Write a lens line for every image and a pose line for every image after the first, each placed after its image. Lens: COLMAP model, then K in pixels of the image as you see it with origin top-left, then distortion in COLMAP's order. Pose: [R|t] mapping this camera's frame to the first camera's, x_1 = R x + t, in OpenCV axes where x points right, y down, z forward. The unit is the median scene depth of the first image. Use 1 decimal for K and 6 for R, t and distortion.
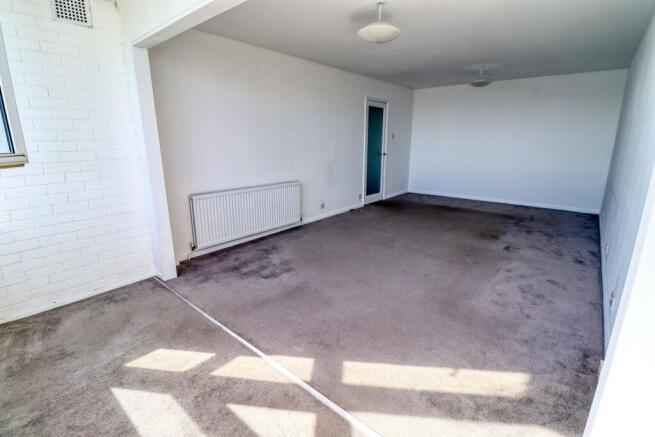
lens RADIAL K [[306.5, 0, 327.3], [0, 306.5, 215.0], [0, 0, 1]] dist [-0.001976, -0.000646]
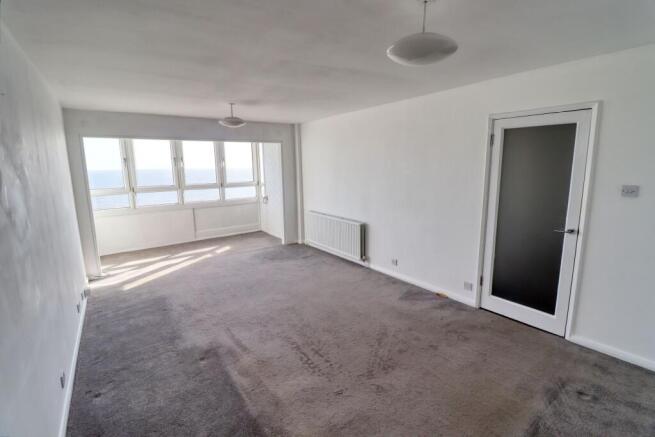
lens RADIAL K [[306.5, 0, 325.8], [0, 306.5, 214.8], [0, 0, 1]] dist [-0.001976, -0.000646]
pose [[-0.243018, 0.153023, -0.957876, 1.414779], [-0.231351, 0.949839, 0.210434, -0.496358], [0.942029, 0.272744, -0.195426, 1.646046]]
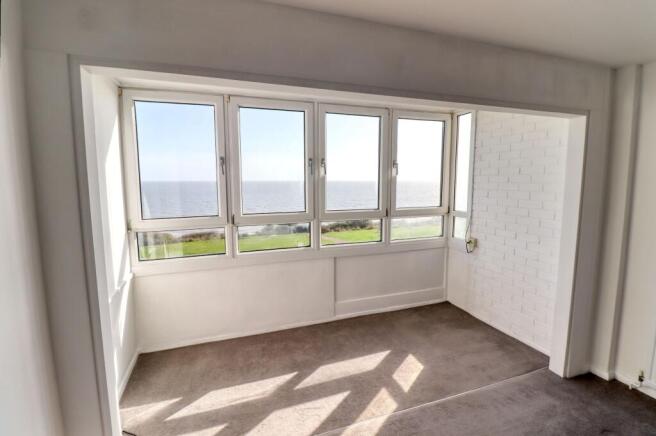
lens RADIAL K [[306.9, 0, 328.8], [0, 306.9, 215.1], [0, 0, 1]] dist [-0.001976, -0.000646]
pose [[-0.506750, 0.089379, -0.857447, 0.476263], [-0.219069, 0.948612, 0.228351, -0.253026], [0.833794, 0.303557, -0.461129, 0.739780]]
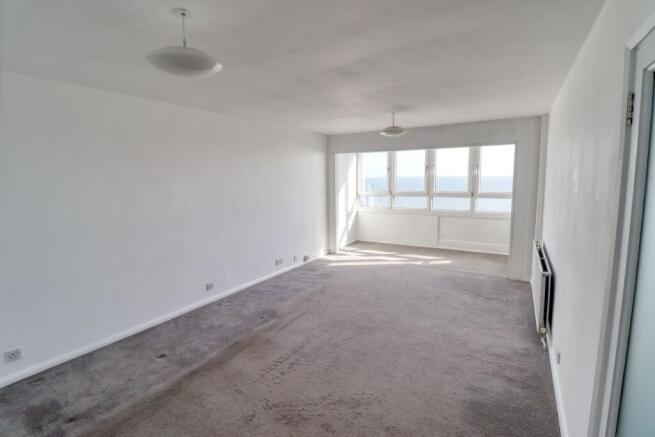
lens RADIAL K [[306.5, 0, 326.0], [0, 306.5, 217.9], [0, 0, 1]] dist [-0.001976, -0.000646]
pose [[-0.988336, 0.026648, -0.149940, 0.650624], [-0.032342, 0.925384, 0.377649, -0.656313], [0.148816, 0.378093, -0.913728, 2.229646]]
